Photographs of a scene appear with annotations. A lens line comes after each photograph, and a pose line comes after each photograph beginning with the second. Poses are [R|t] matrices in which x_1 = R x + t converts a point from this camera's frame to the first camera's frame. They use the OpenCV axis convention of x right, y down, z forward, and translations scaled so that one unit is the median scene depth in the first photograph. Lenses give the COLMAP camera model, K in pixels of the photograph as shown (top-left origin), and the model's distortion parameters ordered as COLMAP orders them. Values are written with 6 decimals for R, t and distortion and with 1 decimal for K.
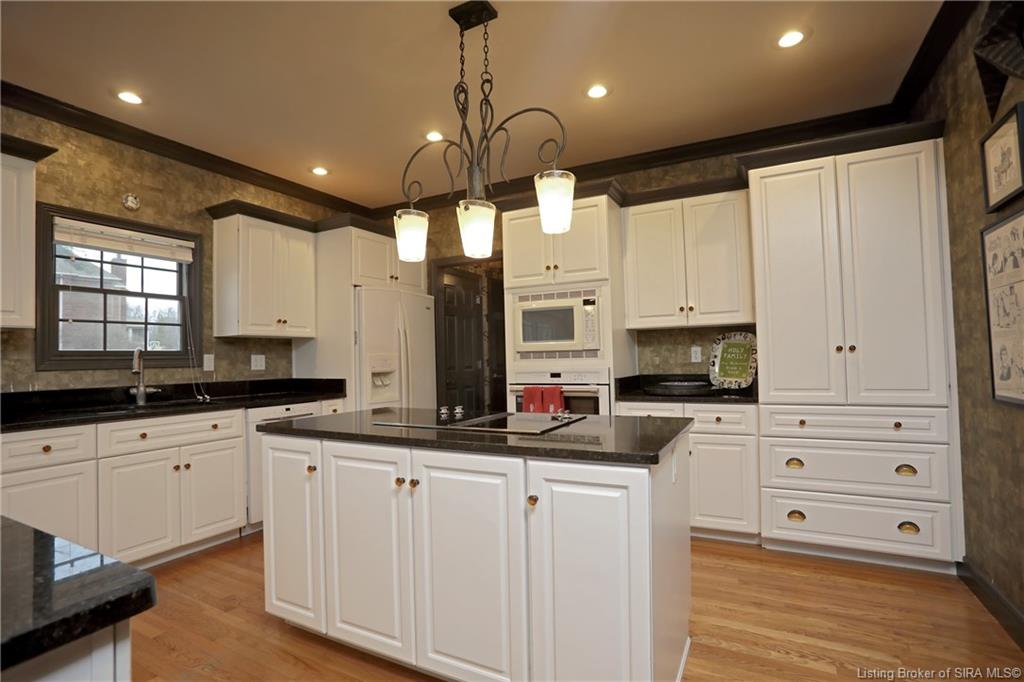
lens RADIAL K [[496.0, 0, 512.3], [0, 496.0, 342.4], [0, 0, 1]] dist [-0.013584, 0.000894]
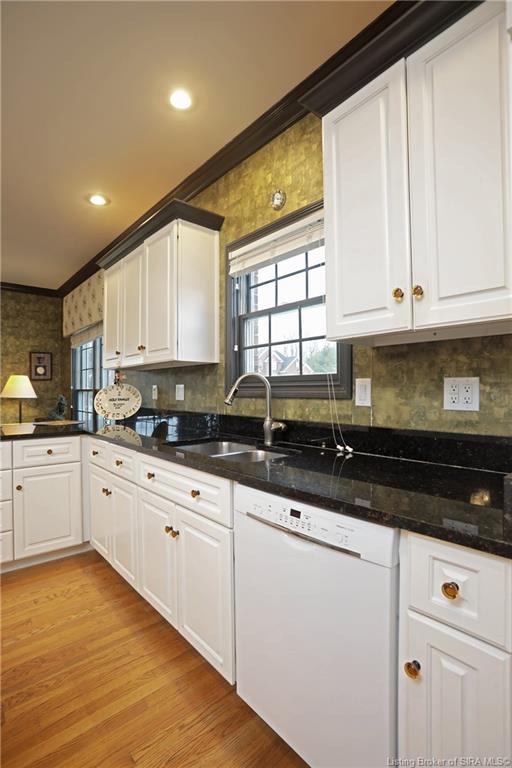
lens RADIAL K [[372.0, 0, 256.0], [0, 372.0, 381.9], [0, 0, 1]] dist [-0.013584, 0.000894]
pose [[-0.367585, 0.002648, -0.929986, -0.154558], [0.042113, 0.999018, -0.013801, 0.029665], [0.929036, -0.044238, -0.367335, 1.059779]]
